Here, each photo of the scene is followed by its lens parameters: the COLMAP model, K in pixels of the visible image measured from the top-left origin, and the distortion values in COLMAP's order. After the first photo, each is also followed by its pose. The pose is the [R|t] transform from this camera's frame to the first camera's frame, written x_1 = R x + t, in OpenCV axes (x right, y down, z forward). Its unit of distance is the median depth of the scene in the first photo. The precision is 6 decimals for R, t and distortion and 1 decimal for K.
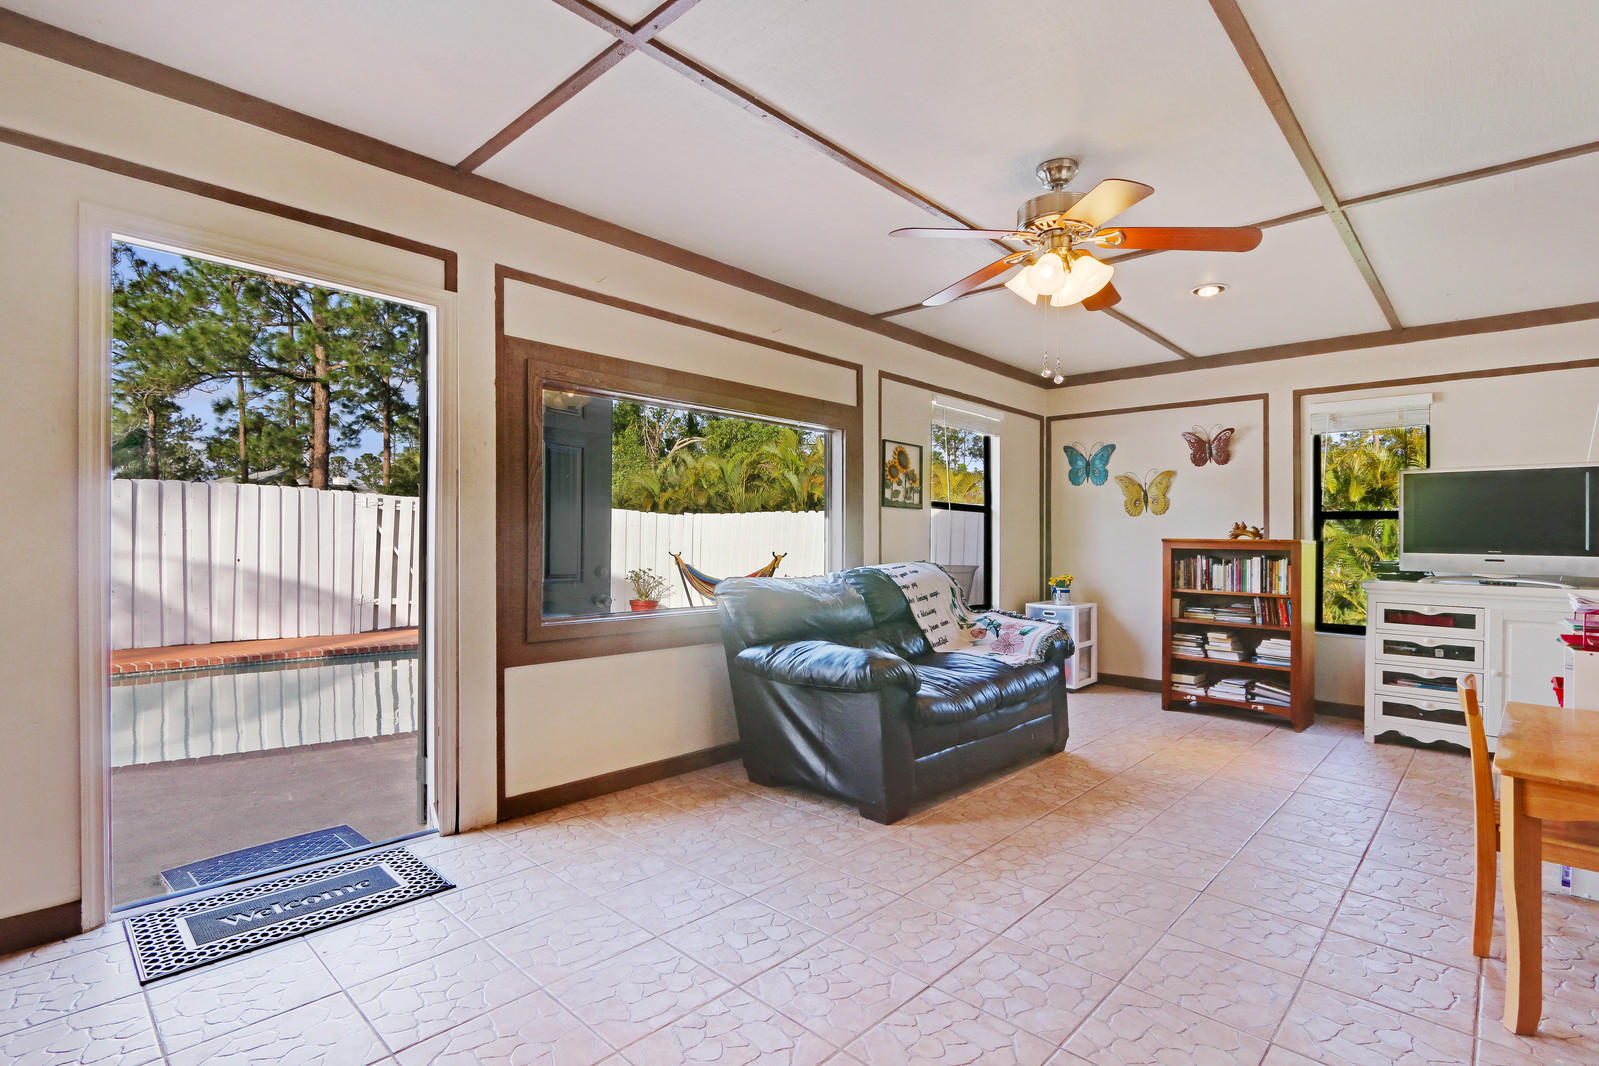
lens RADIAL K [[767.4, 0, 800.1], [0, 767.4, 545.4], [0, 0, 1]] dist [-0.009265, 0.004390]
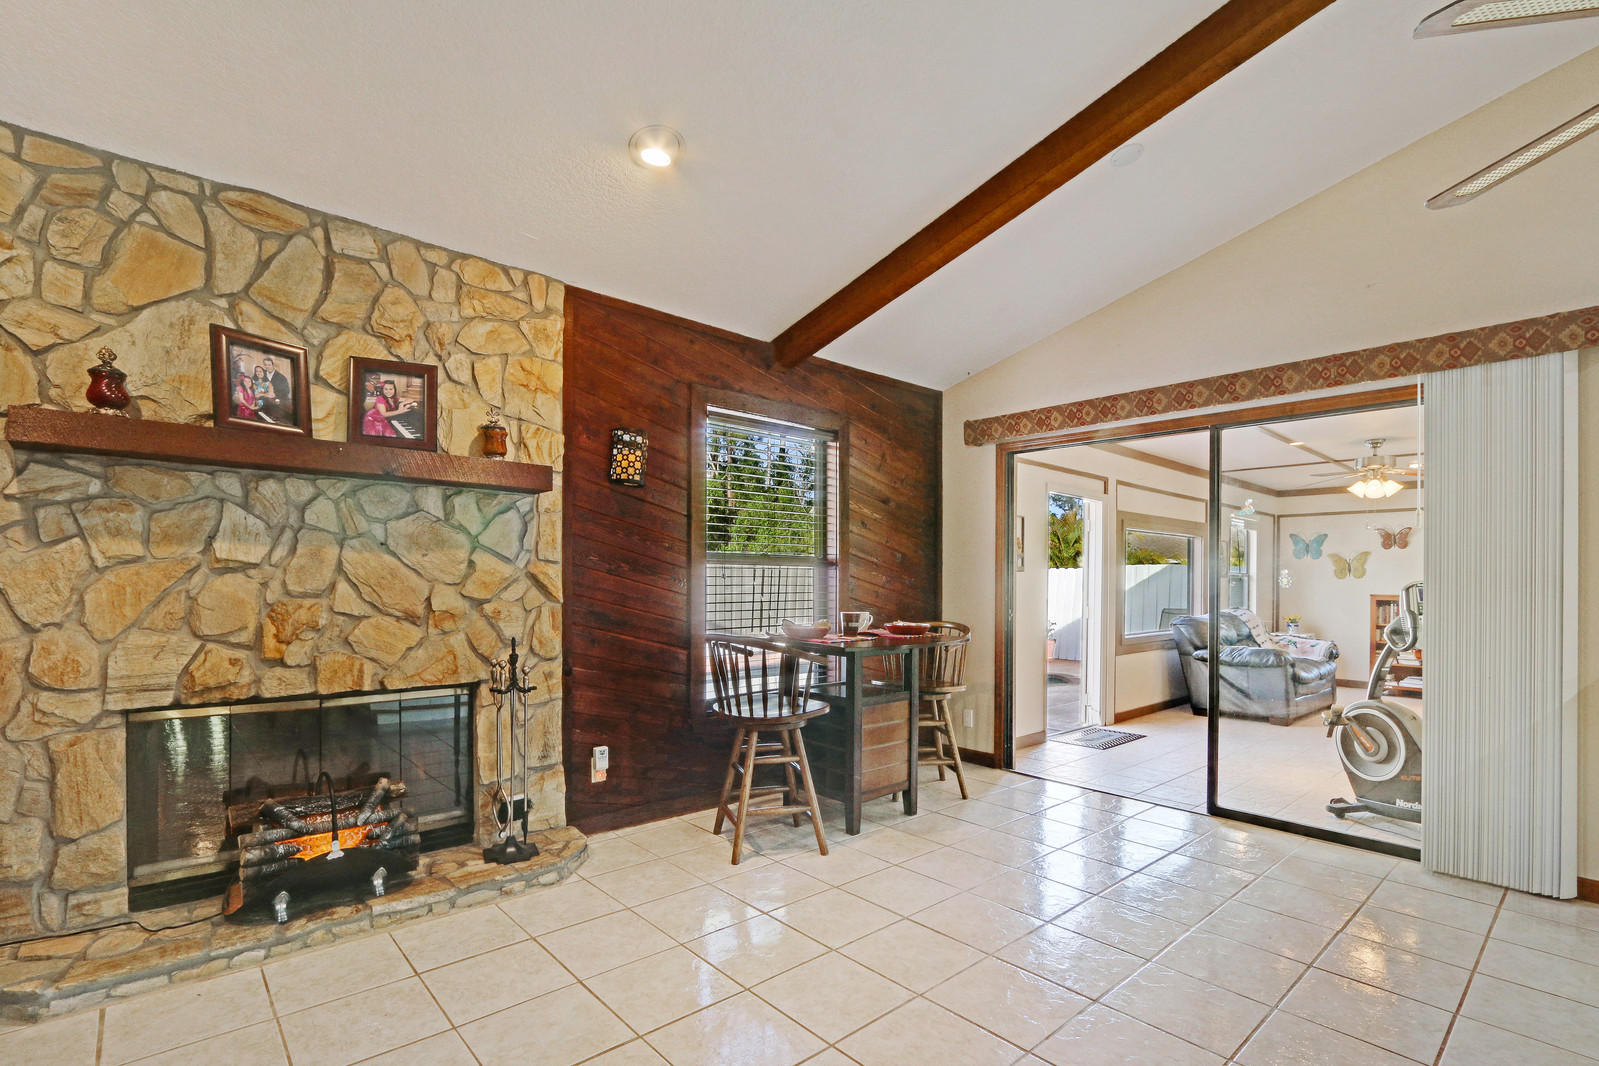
lens RADIAL K [[767.4, 0, 818.0], [0, 767.4, 604.1], [0, 0, 1]] dist [-0.009265, 0.004390]
pose [[0.998531, -0.002894, -0.054098, -0.679048], [0.003893, 0.999824, 0.018357, -0.024268], [0.054036, -0.018540, 0.998367, -0.781893]]
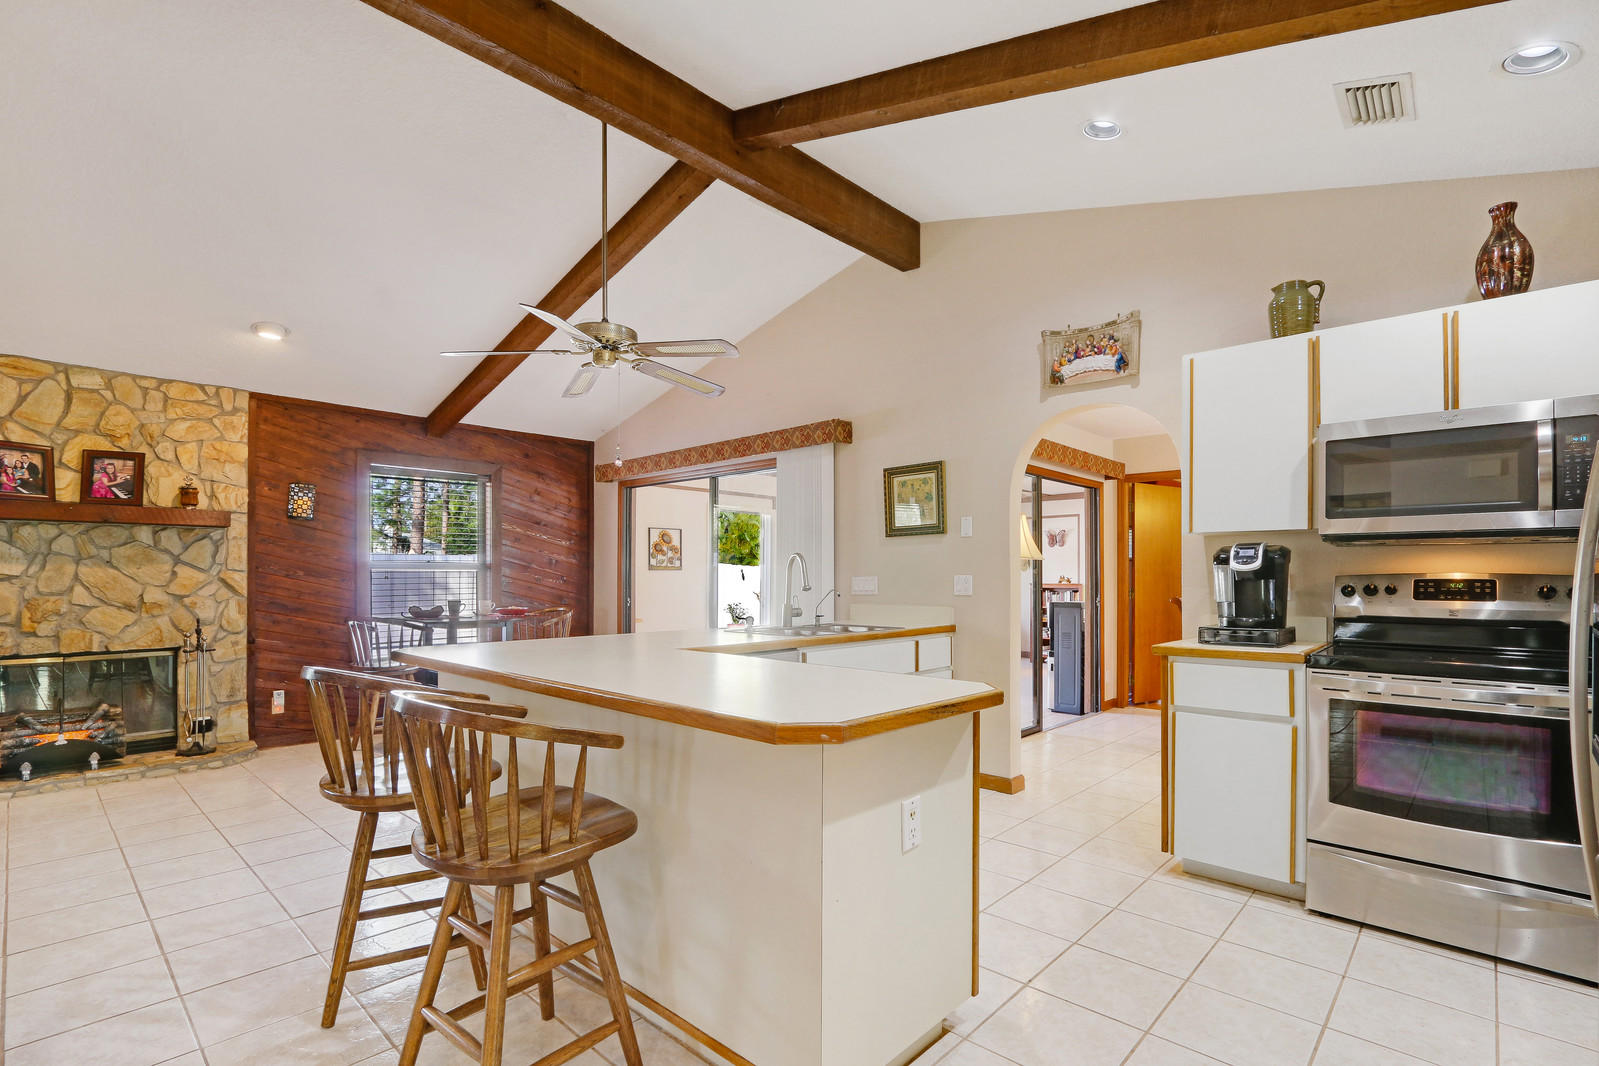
lens RADIAL K [[767.4, 0, 805.9], [0, 767.4, 586.0], [0, 0, 1]] dist [-0.009265, 0.004390]
pose [[0.999665, -0.017709, 0.018860, -0.213057], [0.017638, 0.999837, 0.003896, -0.019542], [-0.018926, -0.003562, 0.999815, -1.166321]]
